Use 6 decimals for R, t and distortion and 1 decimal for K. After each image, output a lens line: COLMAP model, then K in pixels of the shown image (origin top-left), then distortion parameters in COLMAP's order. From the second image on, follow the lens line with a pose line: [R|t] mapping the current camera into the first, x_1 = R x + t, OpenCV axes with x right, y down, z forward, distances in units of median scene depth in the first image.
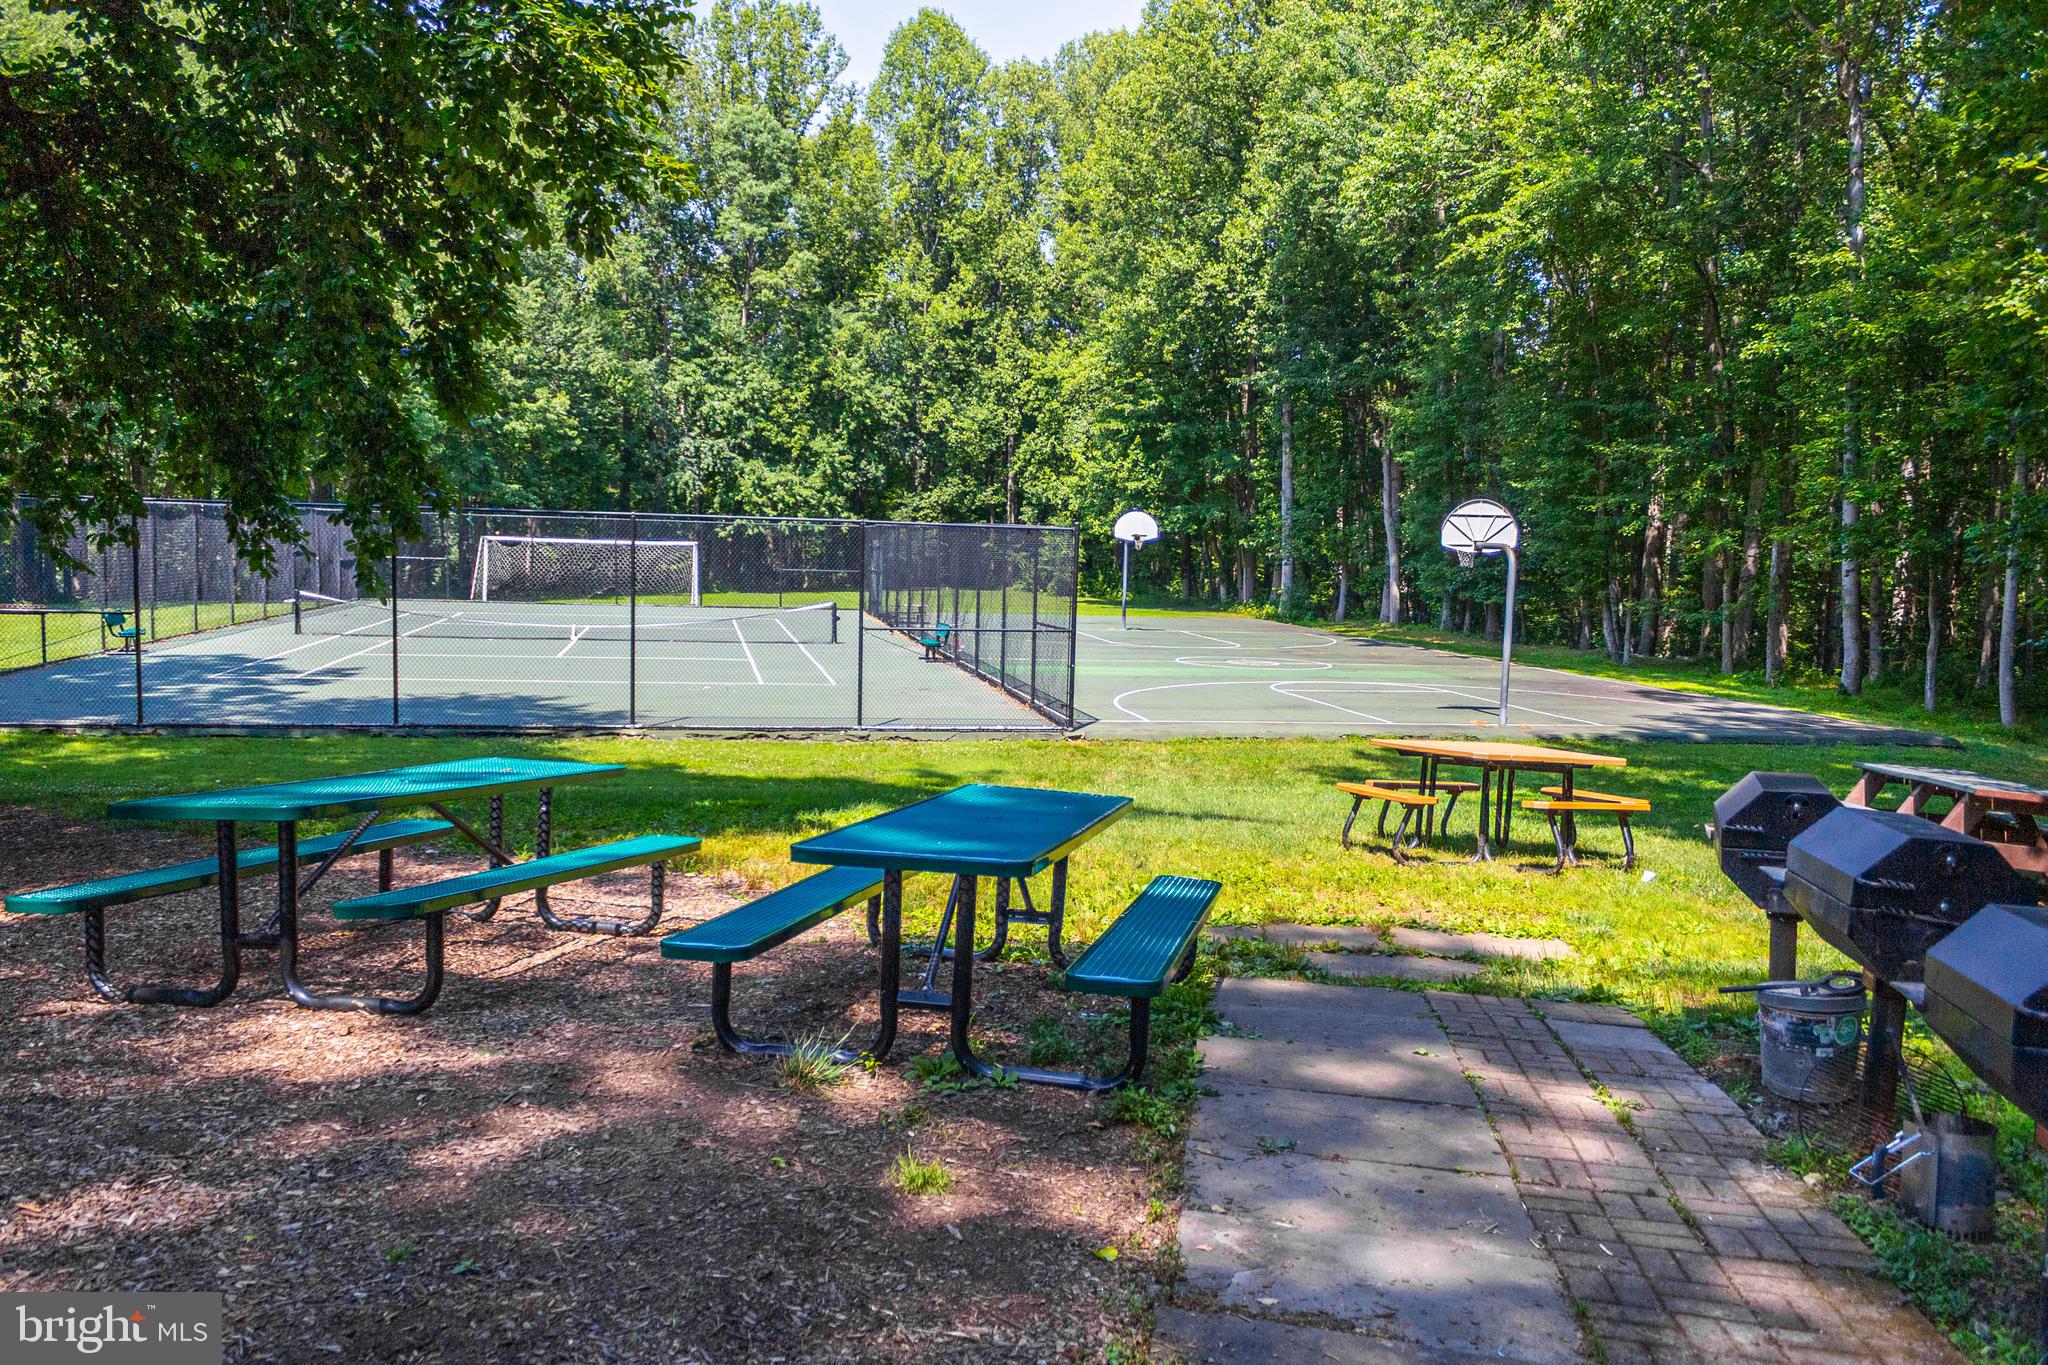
lens RADIAL K [[1774.4, 0, 1024.0], [0, 1774.4, 682.5], [0, 0, 1]] dist [0.082735, -0.014279]
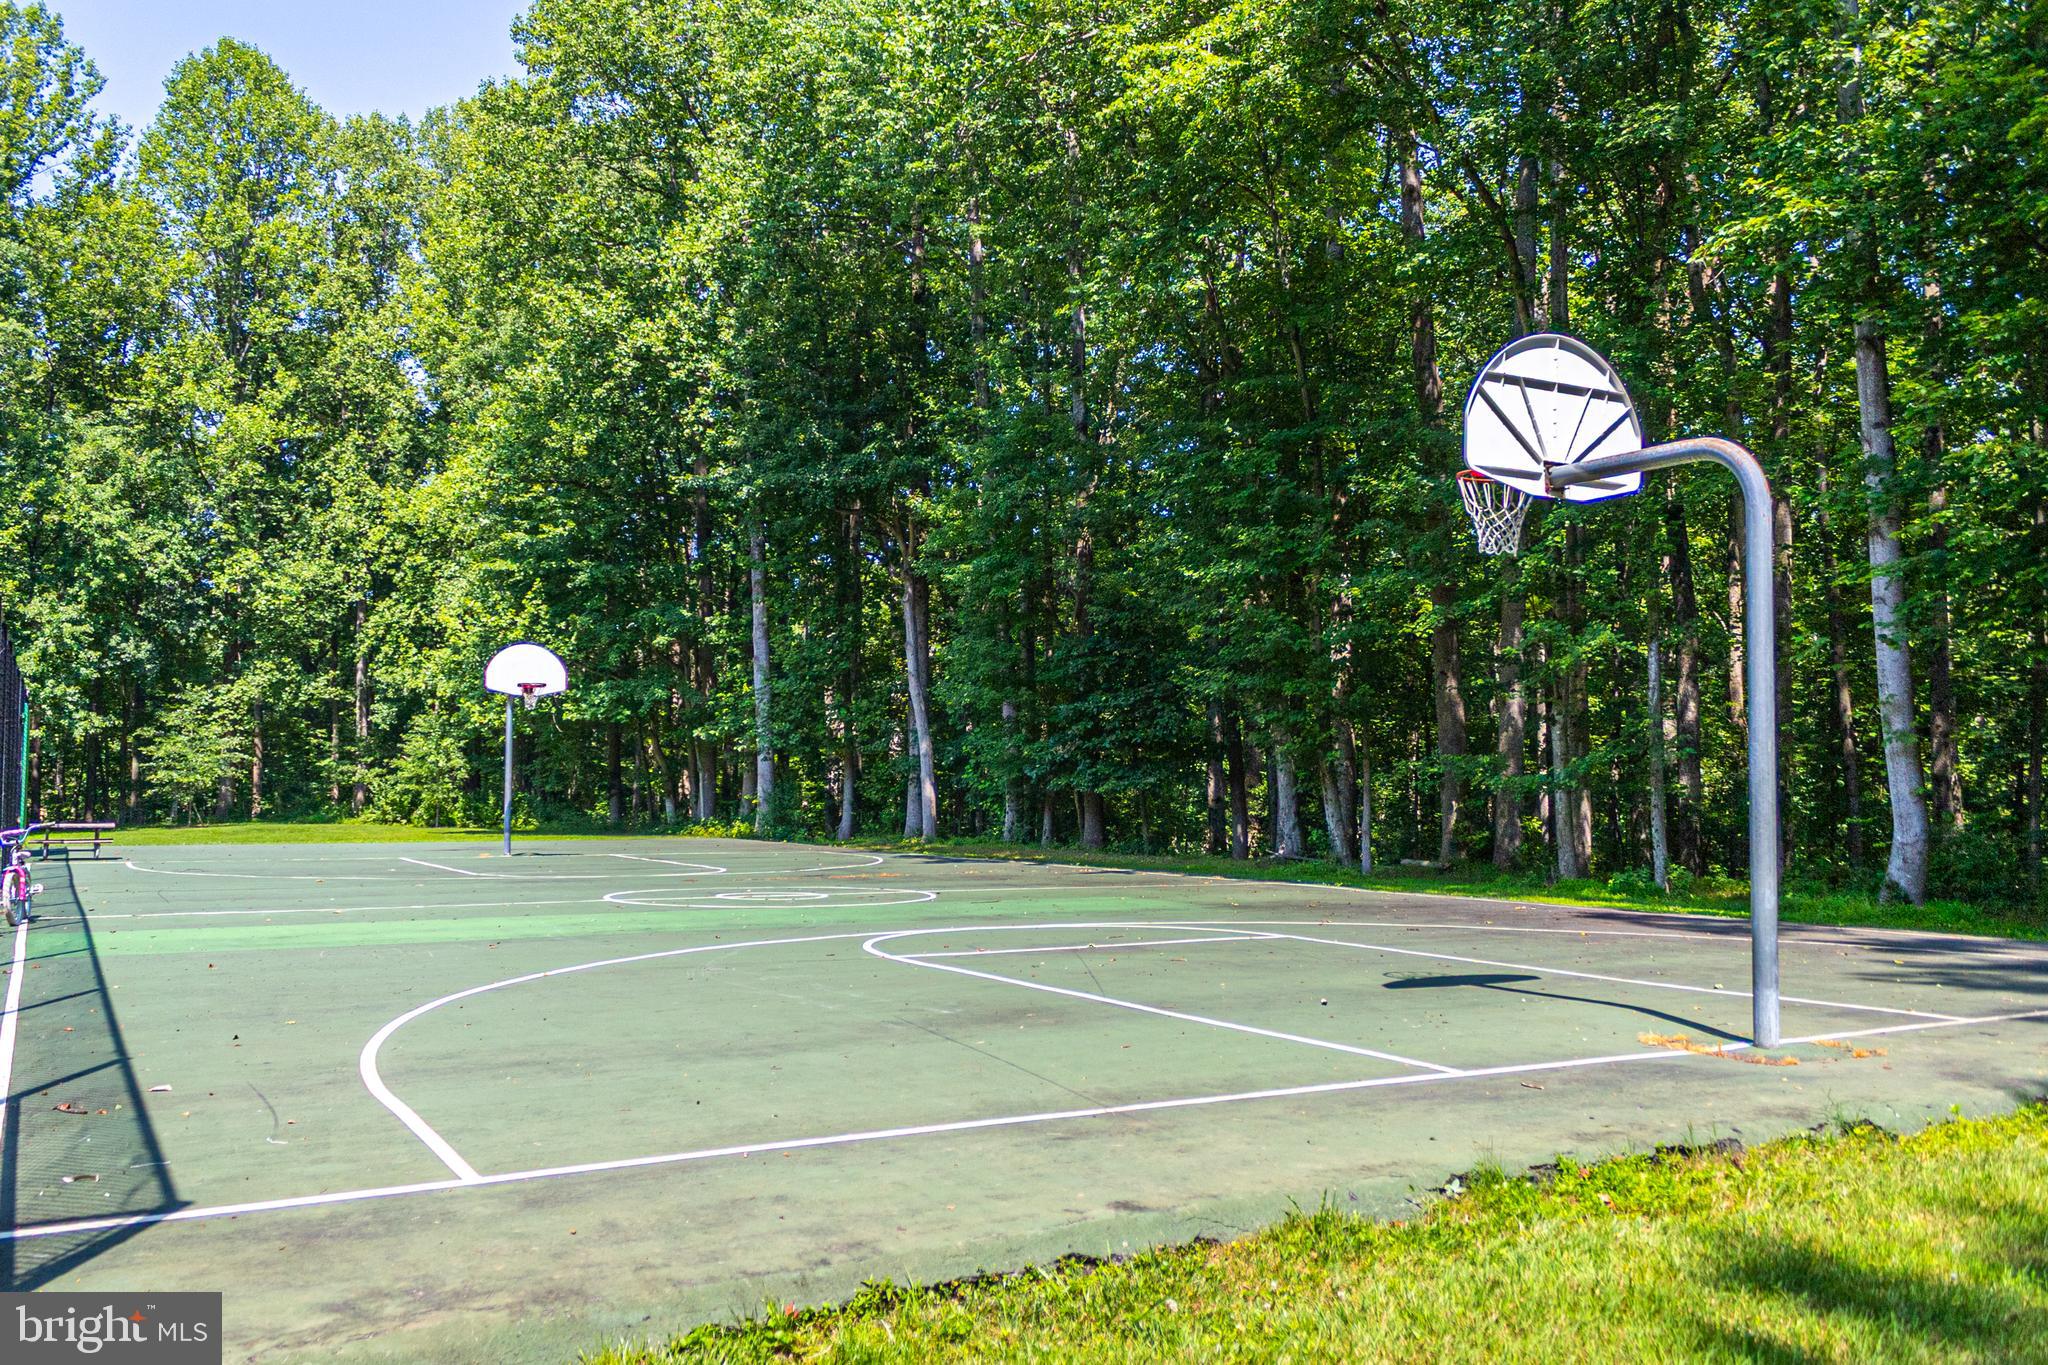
lens RADIAL K [[1678.0, 0, 1015.0], [0, 1678.0, 700.9], [0, 0, 1]] dist [0.022965, 0.001634]
pose [[0.946391, -0.009121, 0.322894, 0.025606], [0.053089, 0.990401, -0.127624, -0.001073], [-0.318631, 0.137925, 0.937791, 0.307619]]
